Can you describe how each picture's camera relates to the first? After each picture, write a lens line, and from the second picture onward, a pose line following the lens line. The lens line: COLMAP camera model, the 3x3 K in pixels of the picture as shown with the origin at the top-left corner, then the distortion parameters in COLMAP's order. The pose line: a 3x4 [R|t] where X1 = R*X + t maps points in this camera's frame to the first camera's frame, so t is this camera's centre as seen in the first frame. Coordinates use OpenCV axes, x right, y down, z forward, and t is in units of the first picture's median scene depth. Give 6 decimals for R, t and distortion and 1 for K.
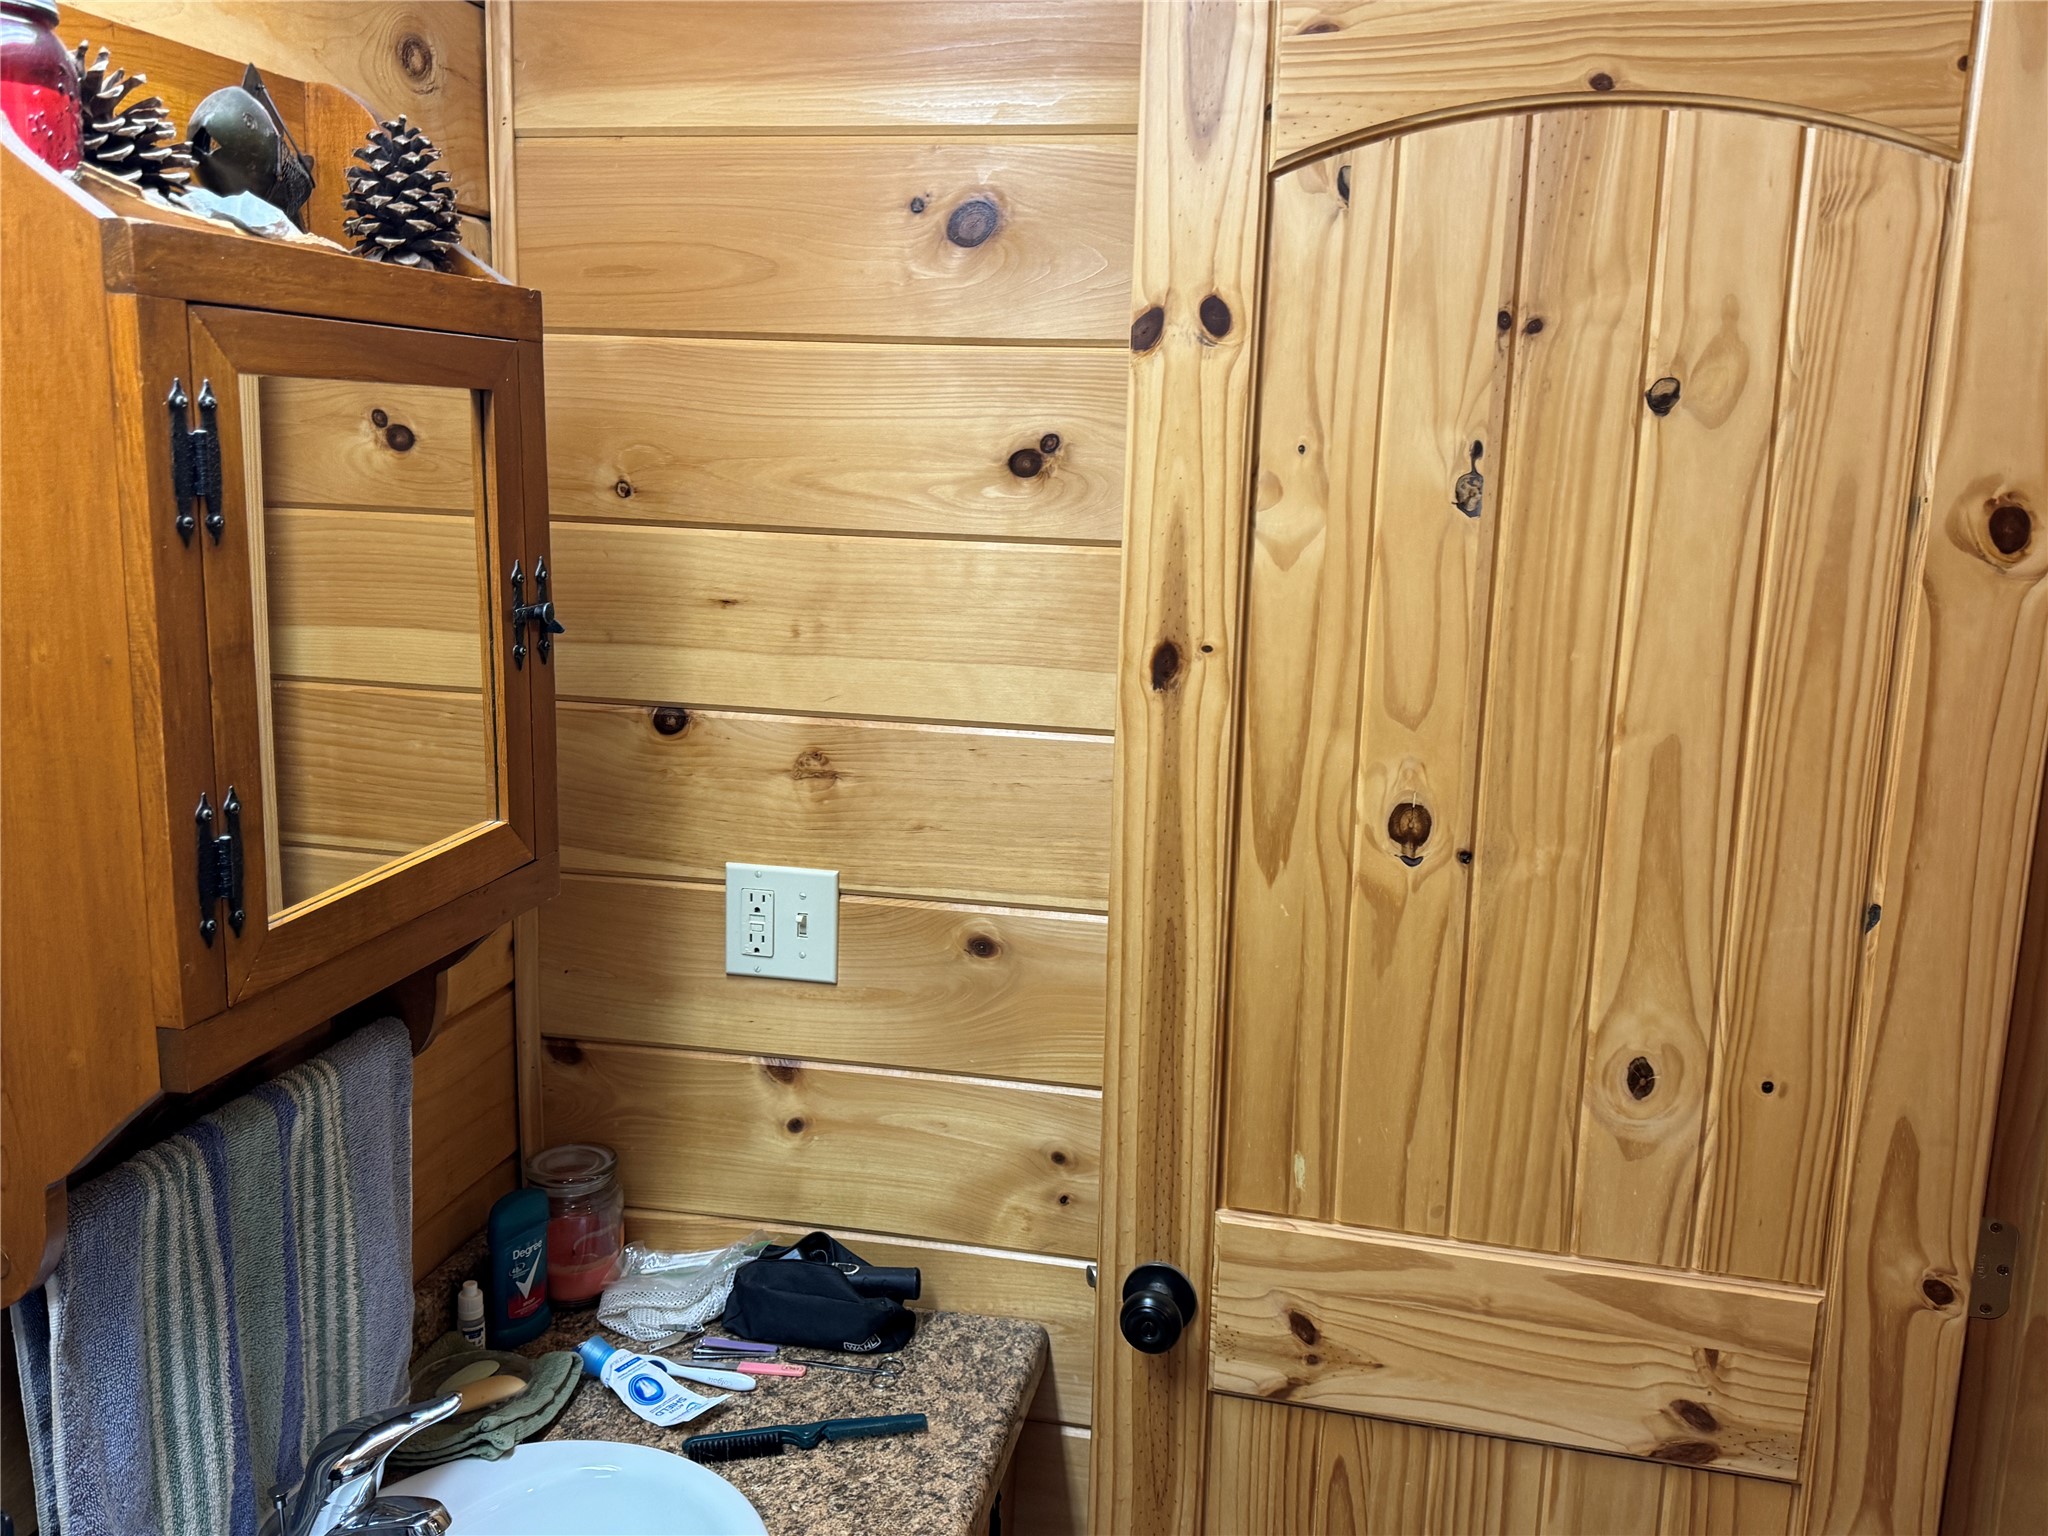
lens RADIAL K [[1677.0, 0, 1020.9], [0, 1677.0, 762.1], [0, 0, 1]] dist [0.084332, -0.130934]
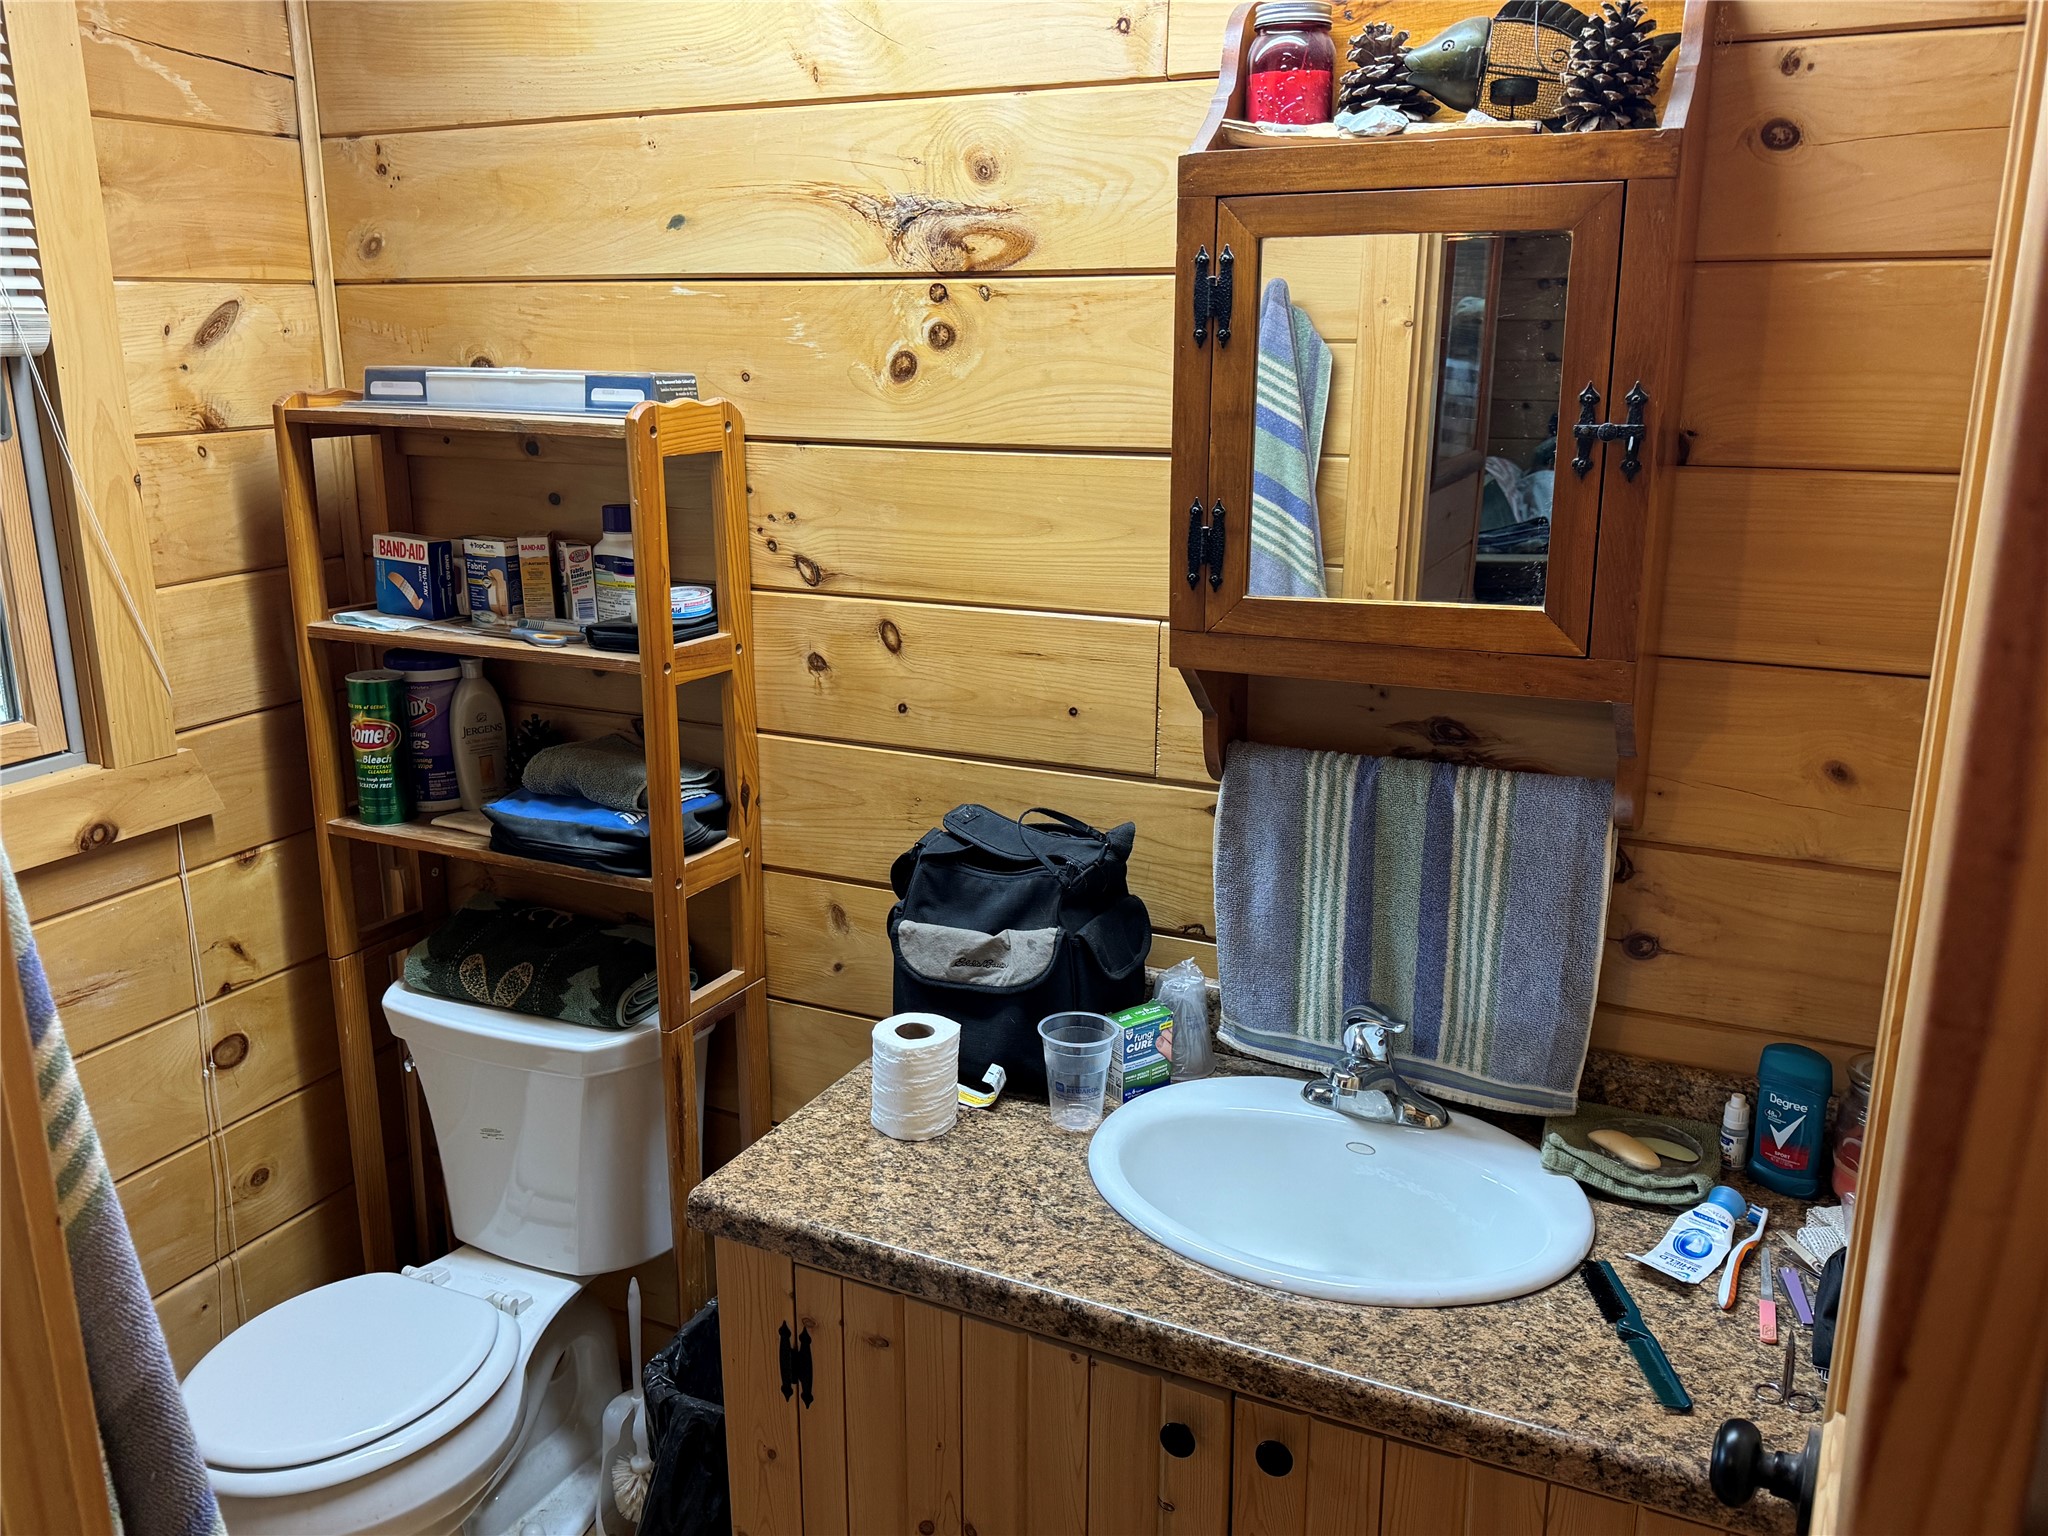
lens RADIAL K [[1677.0, 0, 1023.1], [0, 1677.0, 765.1], [0, 0, 1]] dist [0.084332, -0.130934]
pose [[-0.221128, 0.232701, -0.947076, 1.002406], [-0.182026, 0.944203, 0.274496, -0.131112], [0.958107, 0.233091, -0.166432, 0.973235]]
